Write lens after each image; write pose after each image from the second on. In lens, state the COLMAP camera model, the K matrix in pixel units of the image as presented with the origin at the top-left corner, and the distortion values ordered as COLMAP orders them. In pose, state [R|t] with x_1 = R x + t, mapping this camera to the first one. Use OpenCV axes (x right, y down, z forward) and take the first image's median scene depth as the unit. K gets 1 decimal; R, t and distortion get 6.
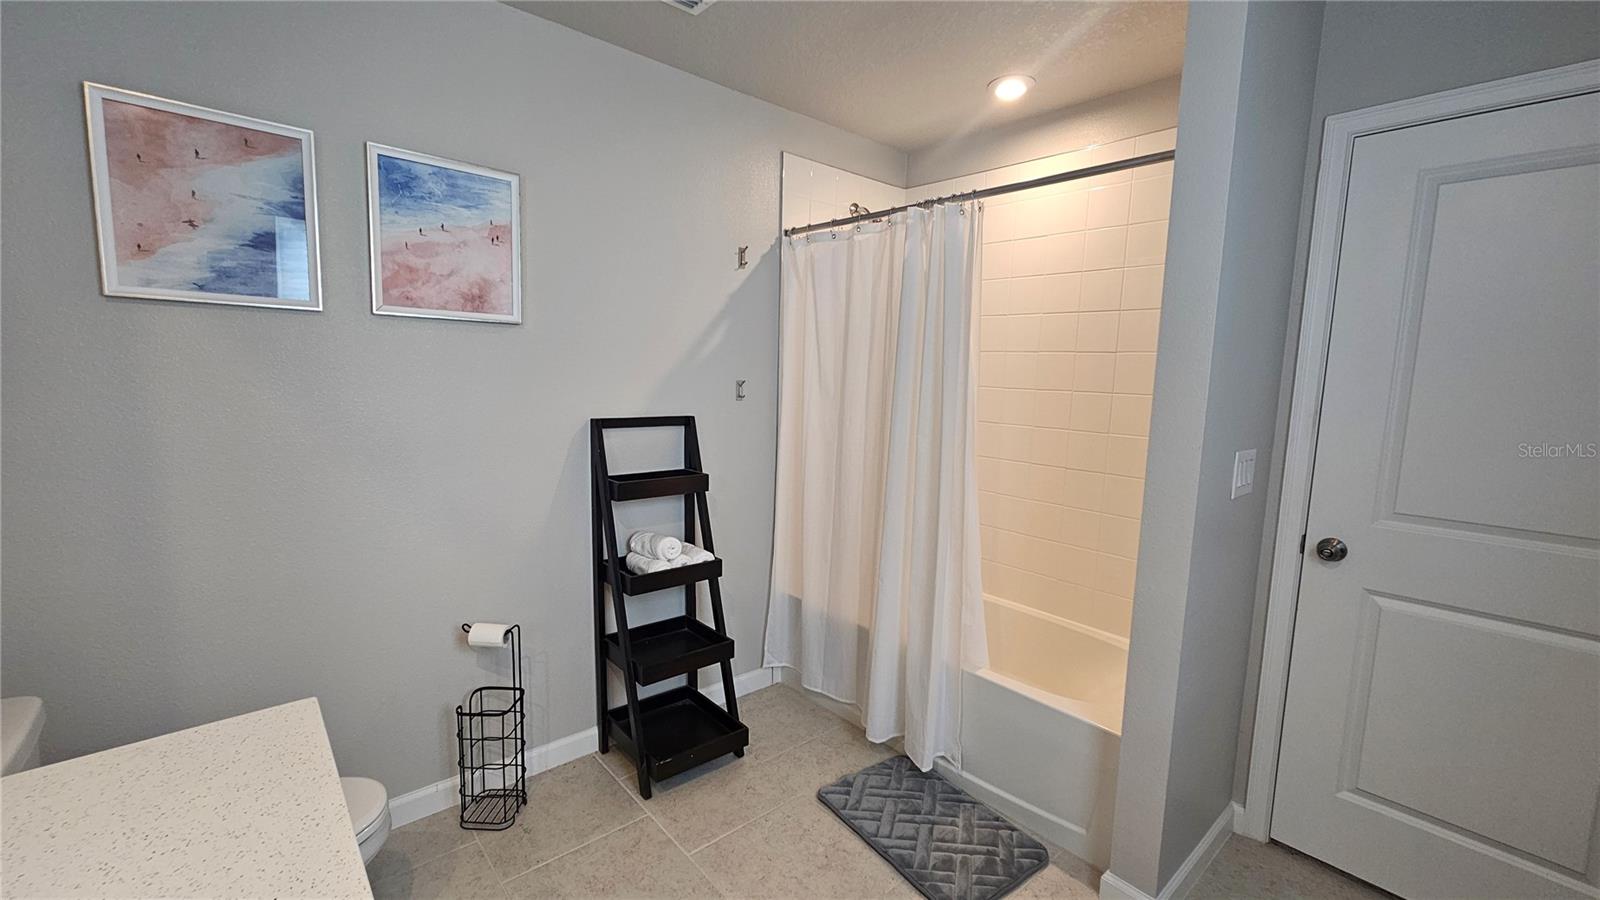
lens RADIAL K [[655.4, 0, 791.0], [0, 655.4, 450.1], [0, 0, 1]] dist [0.001224, 0.000788]
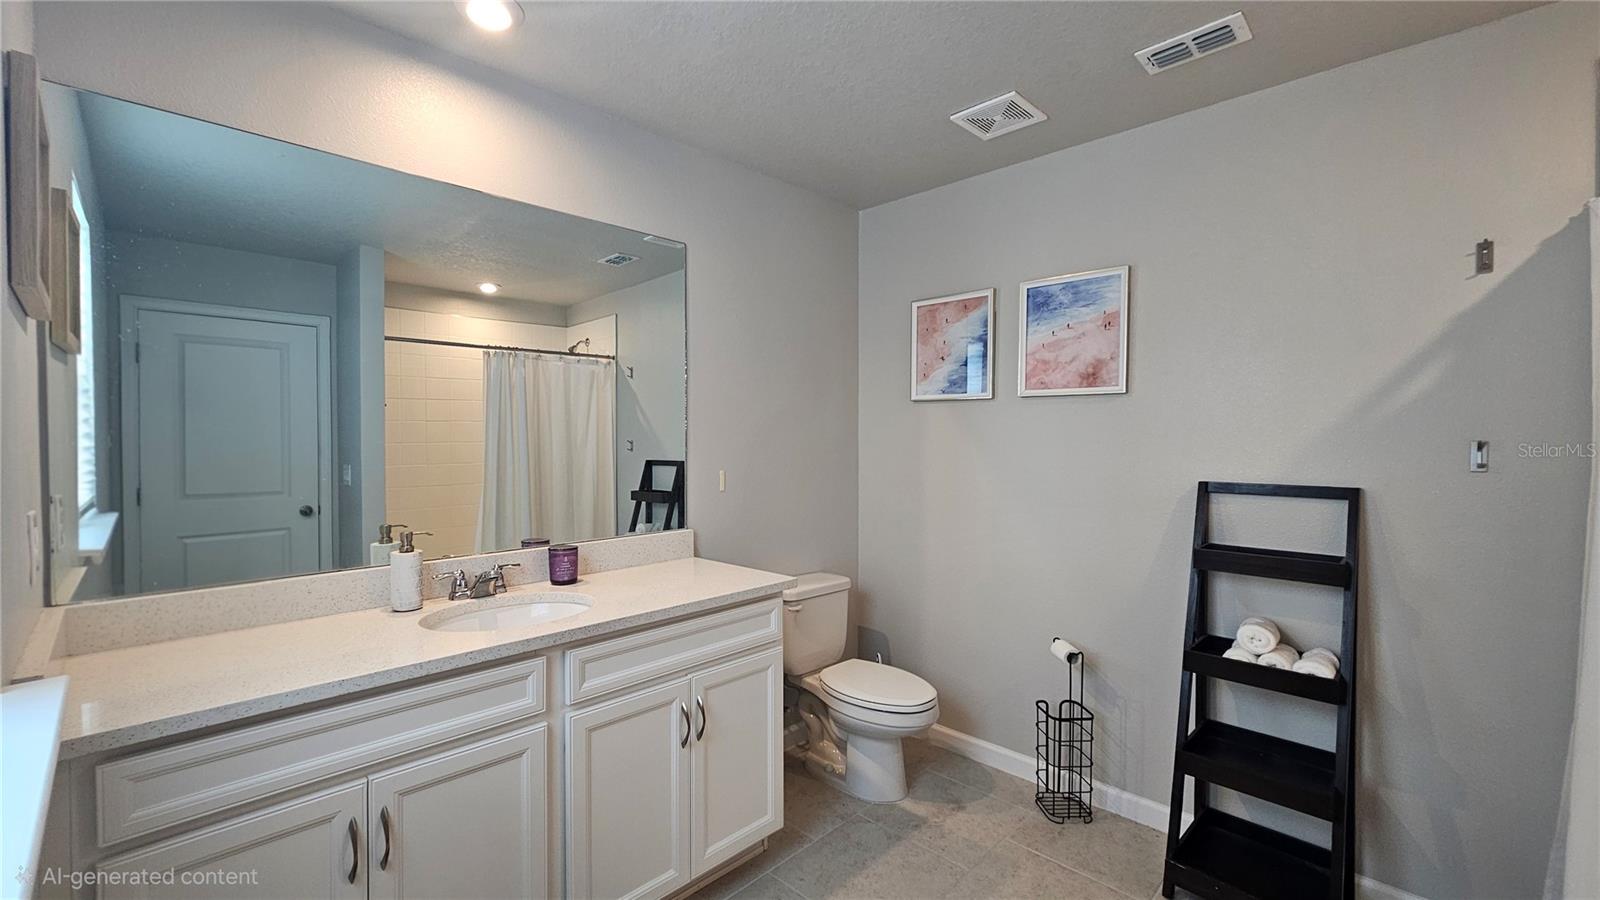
lens RADIAL K [[655.4, 0, 791.0], [0, 655.4, 450.1], [0, 0, 1]] dist [0.001224, 0.000788]
pose [[0.077459, -0.006717, -0.996973, 0.727944], [-0.120699, 0.992559, -0.016065, -0.006073], [0.989663, 0.121578, 0.076072, 0.381053]]
